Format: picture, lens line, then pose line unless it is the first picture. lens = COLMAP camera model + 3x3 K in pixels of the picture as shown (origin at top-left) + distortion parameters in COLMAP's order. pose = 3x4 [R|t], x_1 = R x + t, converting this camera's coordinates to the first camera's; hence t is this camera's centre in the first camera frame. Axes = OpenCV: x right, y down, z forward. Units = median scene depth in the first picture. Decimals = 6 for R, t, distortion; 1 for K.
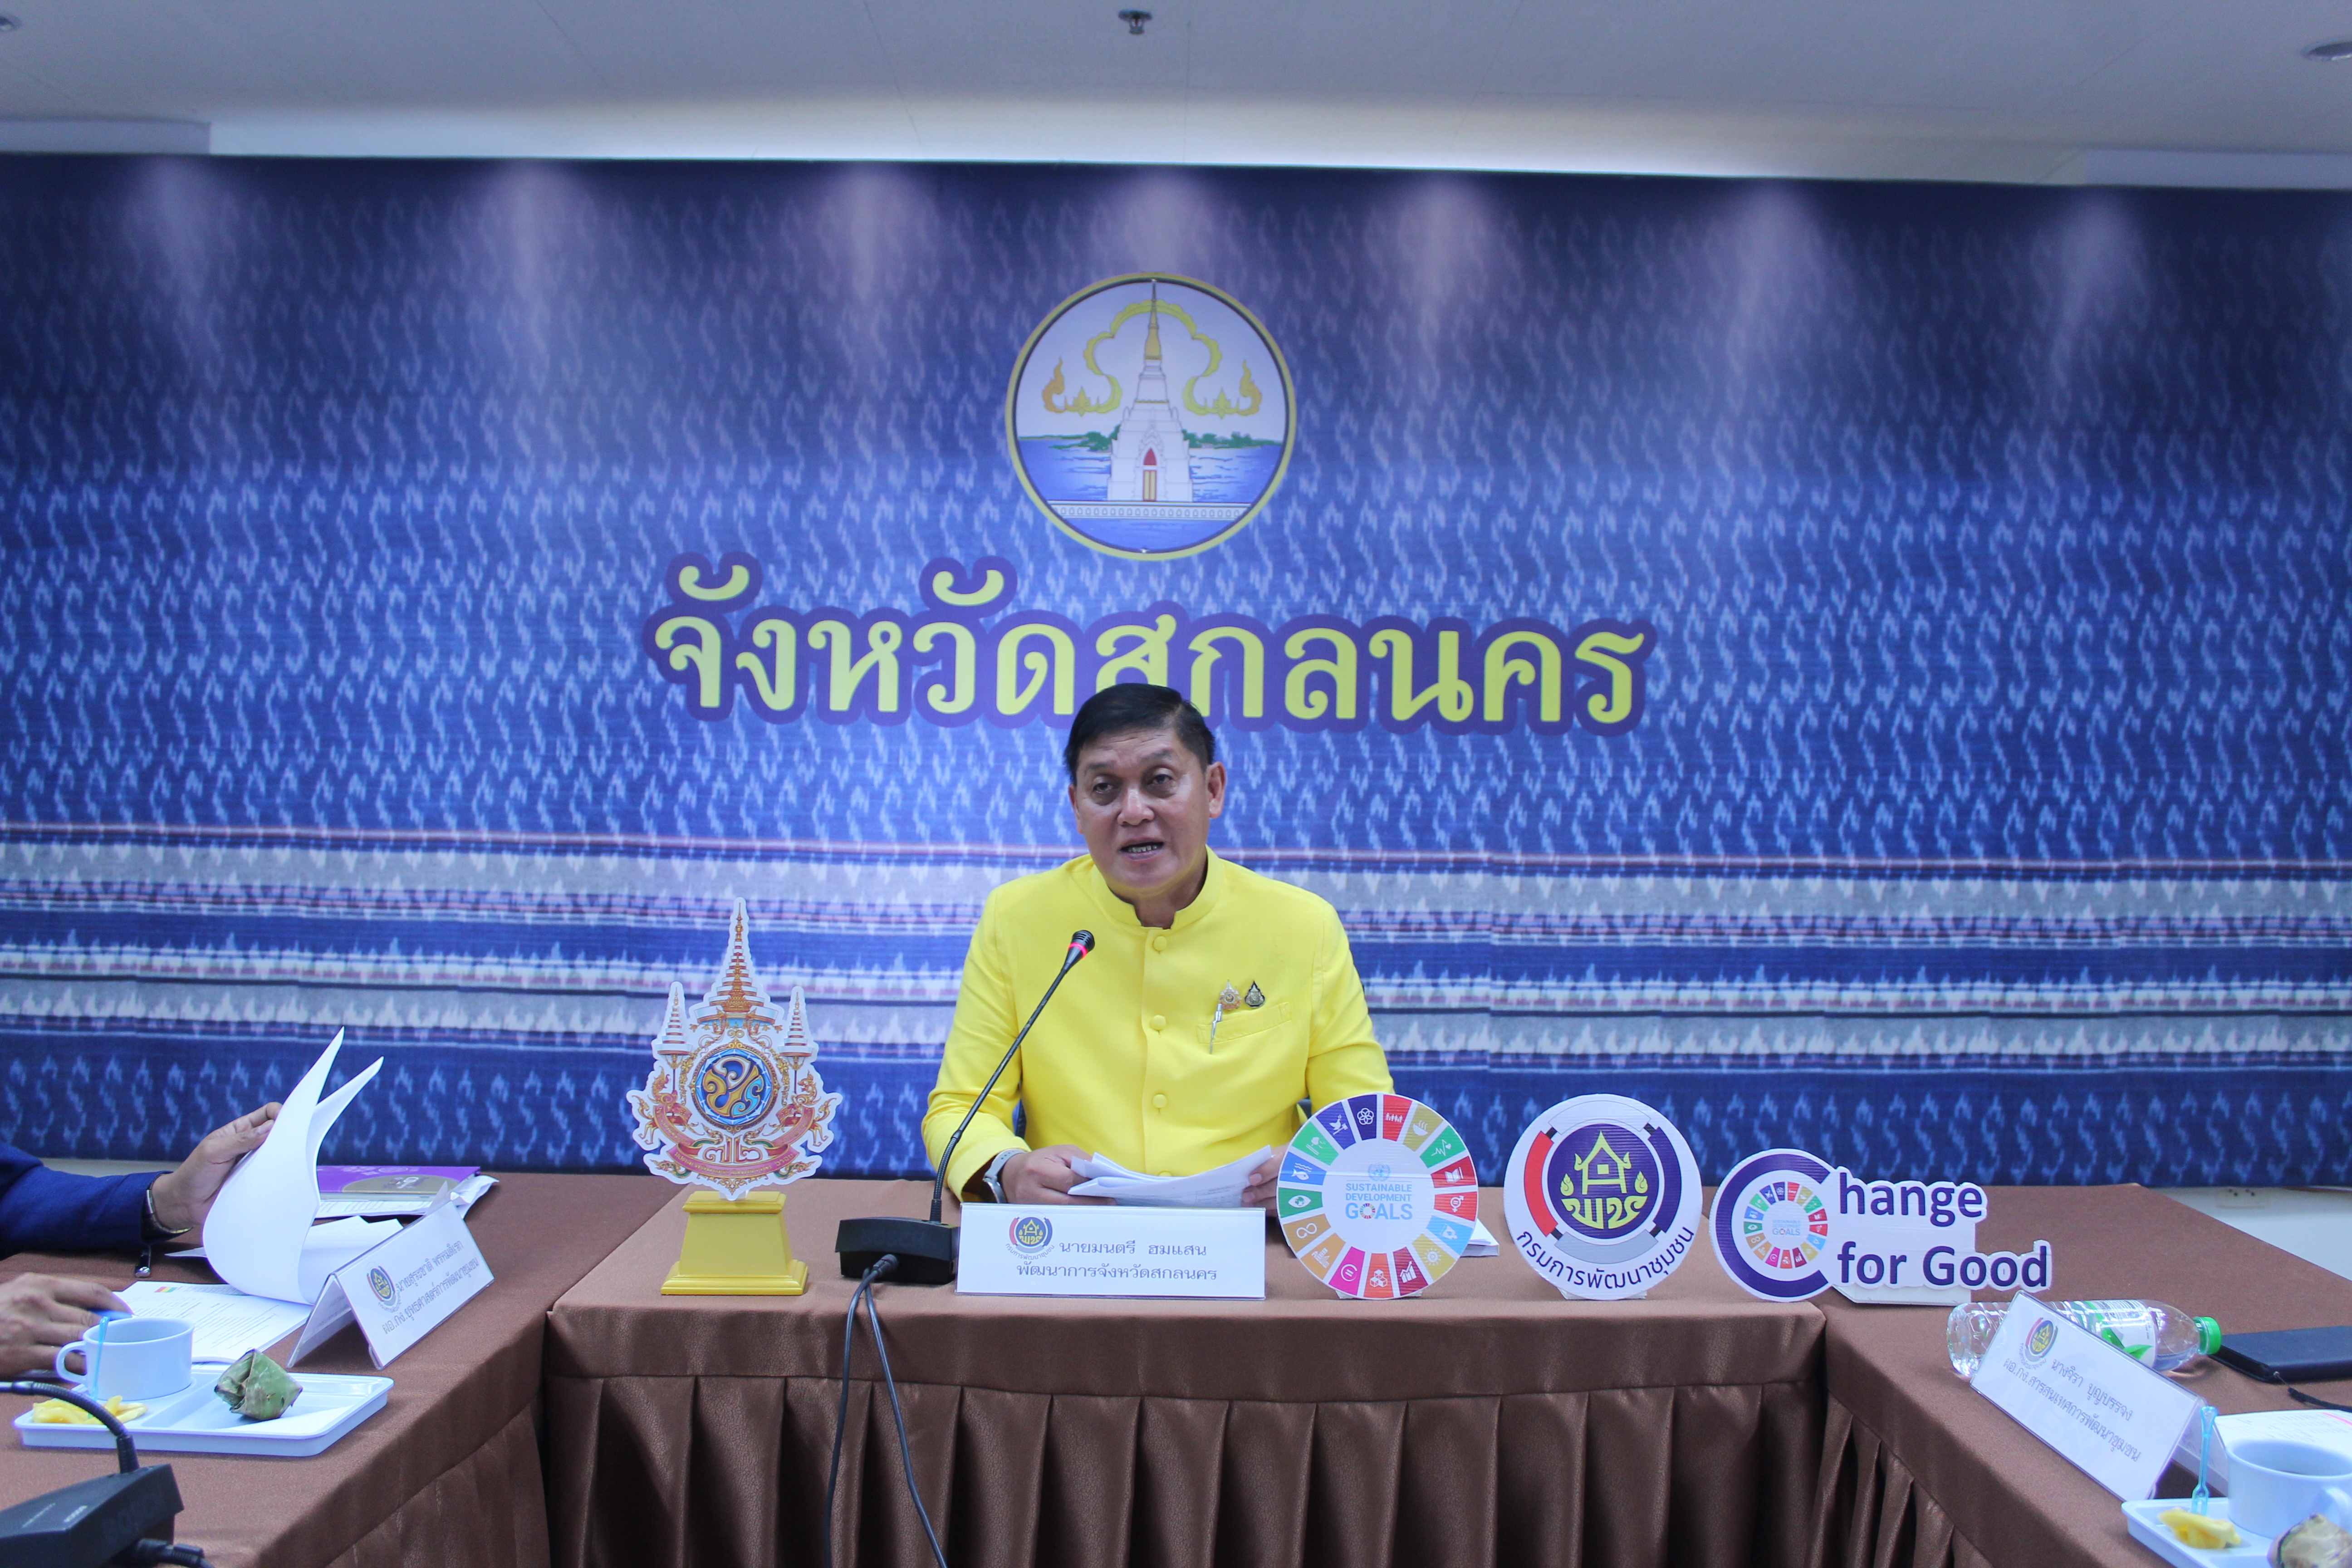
lens RADIAL K [[2060.4, 0, 1160.9], [0, 2060.4, 785.2], [0, 0, 1]] dist [-0.159786, 0.154512]
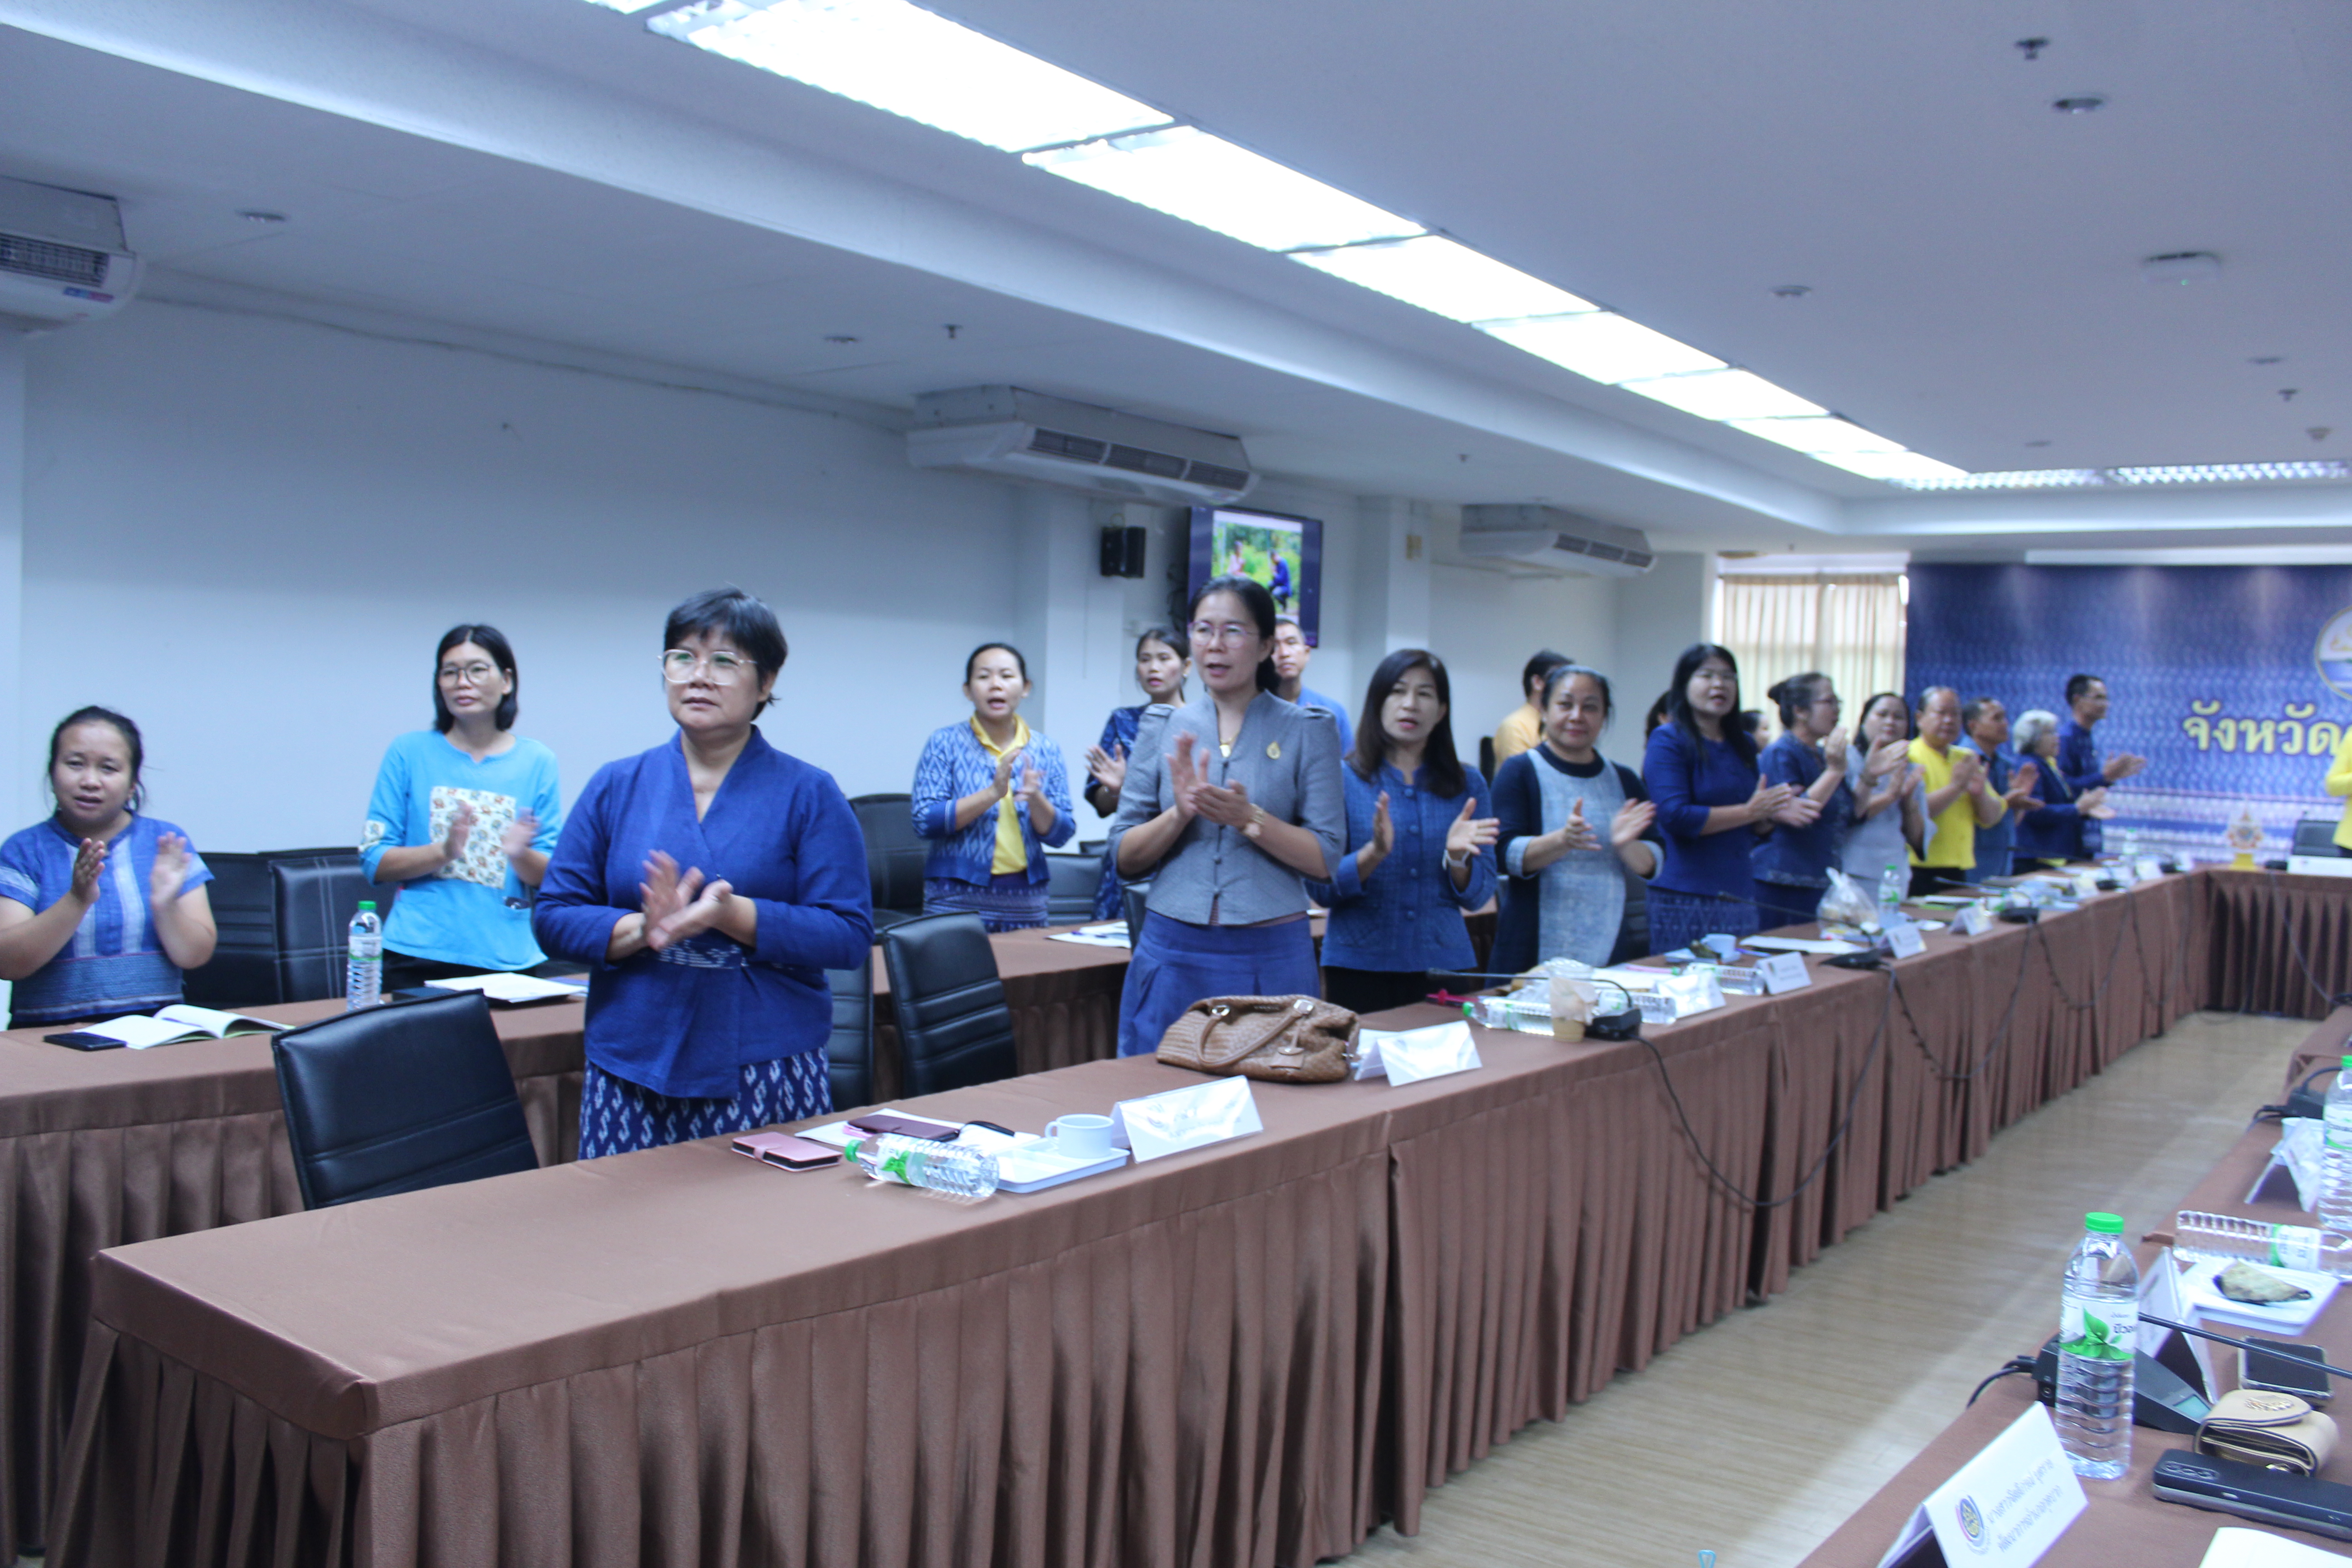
lens RADIAL K [[1952.0, 0, 1167.3], [0, 1952.0, 778.8], [0, 0, 1]] dist [-0.167366, 0.151207]
pose [[0.801167, 0.033648, -0.597493, 0.213828], [-0.027265, 0.999434, 0.019724, -0.006615], [0.597819, 0.000488, 0.801631, -2.137550]]
